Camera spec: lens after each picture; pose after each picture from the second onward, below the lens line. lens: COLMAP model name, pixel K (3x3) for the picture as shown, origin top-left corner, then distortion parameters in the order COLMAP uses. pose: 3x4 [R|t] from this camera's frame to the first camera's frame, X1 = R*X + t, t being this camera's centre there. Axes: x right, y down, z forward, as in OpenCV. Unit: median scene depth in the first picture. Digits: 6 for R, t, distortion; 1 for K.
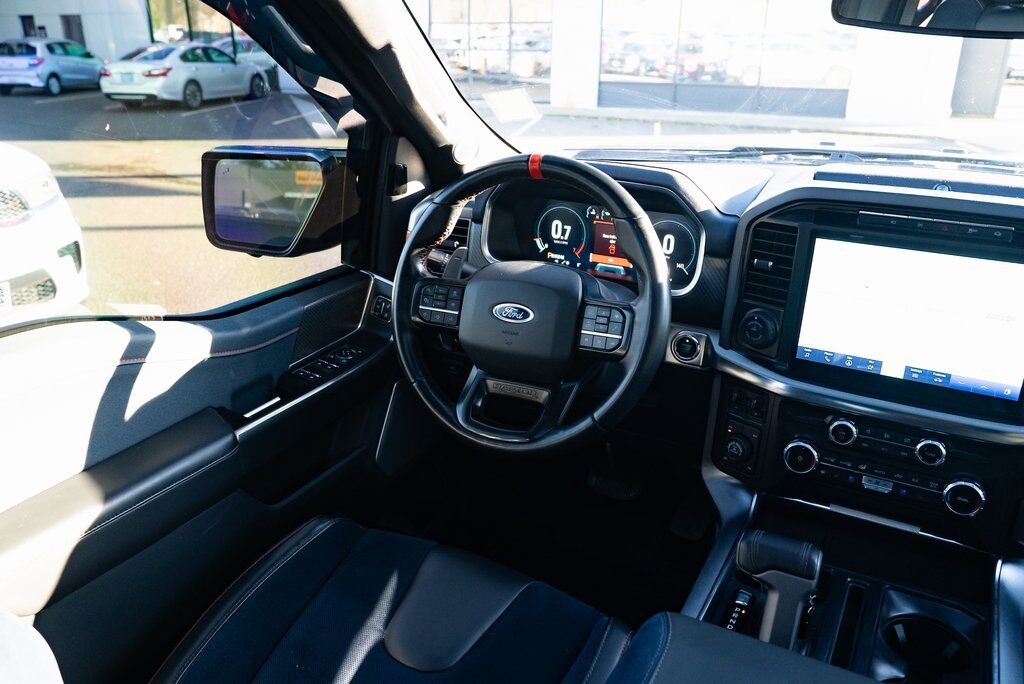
lens RADIAL K [[785.3, 0, 512.0], [0, 785.3, 342.0], [0, 0, 1]] dist [-0.018061, -0.000151]
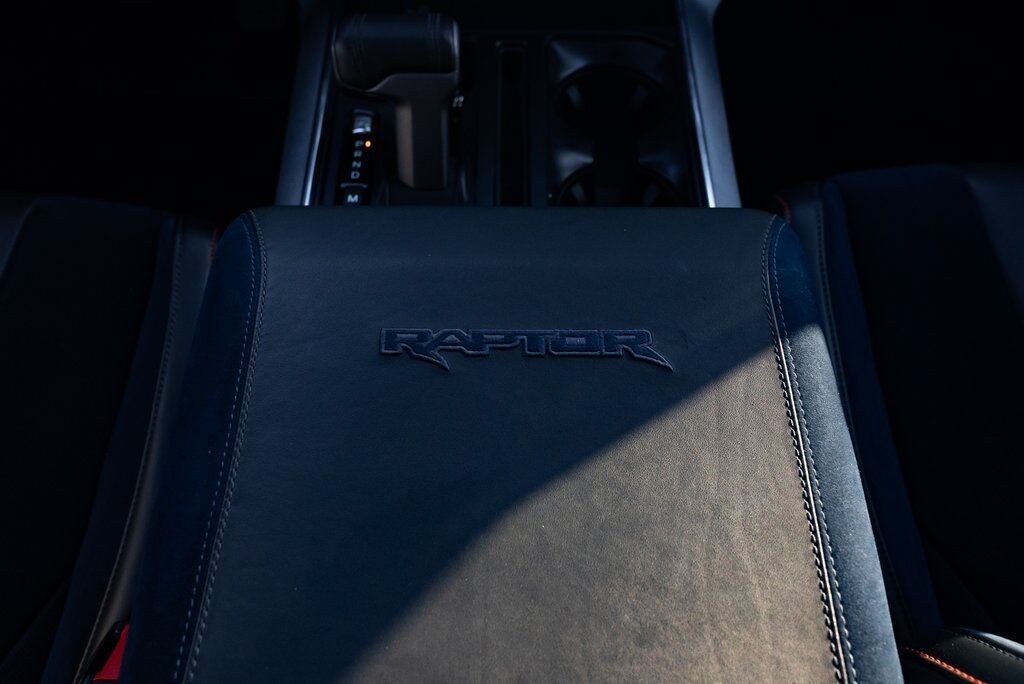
lens RADIAL K [[971.6, 0, 512.0], [0, 971.6, 342.0], [0, 0, 1]] dist [0.001631, -0.004840]
pose [[0.867477, -0.399080, 0.297017, 0.076085], [0.167531, 0.796523, 0.580934, 0.018272], [-0.468420, -0.454187, 0.757823, 0.205206]]
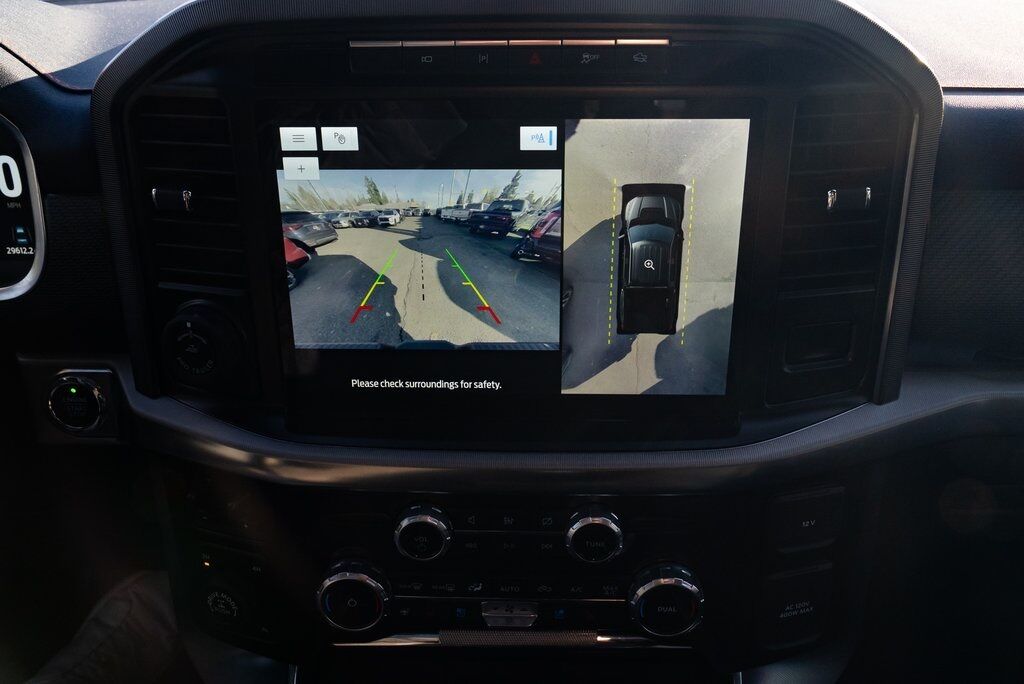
lens RADIAL K [[820.3, 0, 512.0], [0, 820.3, 342.0], [0, 0, 1]] dist [-0.004921, -0.002098]
pose [[0.878571, -0.233043, 0.416898, 0.268210], [0.187240, 0.971066, 0.148230, -0.053198], [-0.439380, -0.052170, 0.896785, 0.499941]]
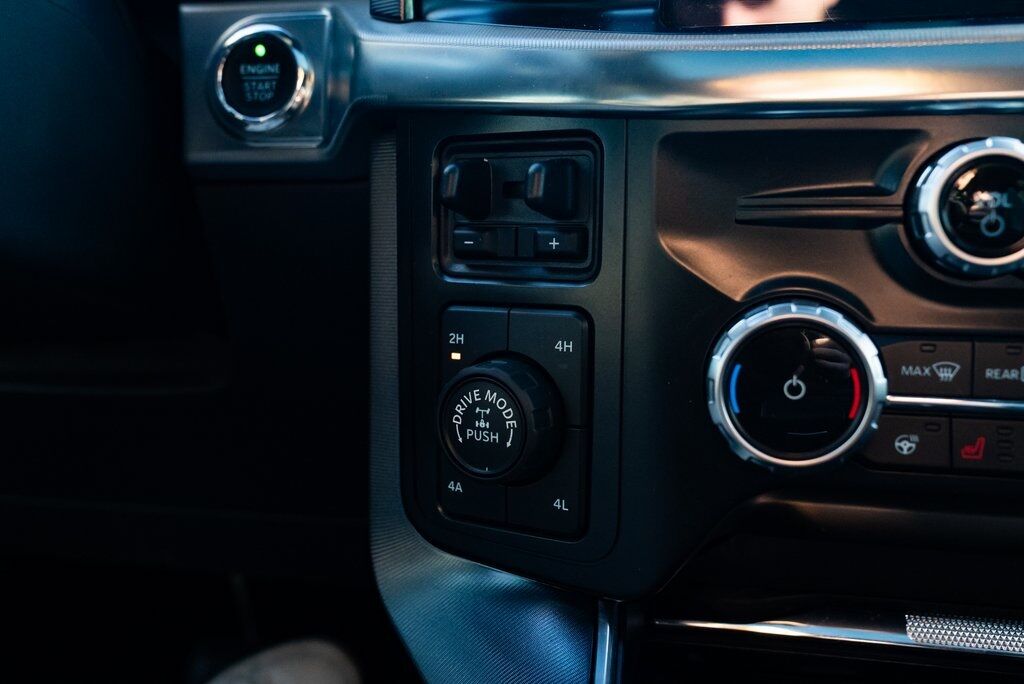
lens RADIAL K [[971.6, 0, 512.0], [0, 971.6, 342.0], [0, 0, 1]] dist [0.001631, -0.004840]
pose [[0.957232, -0.070694, 0.280551, 0.217557], [0.122693, 0.977366, -0.172345, 0.161318], [-0.262017, 0.199396, 0.944240, 0.739843]]
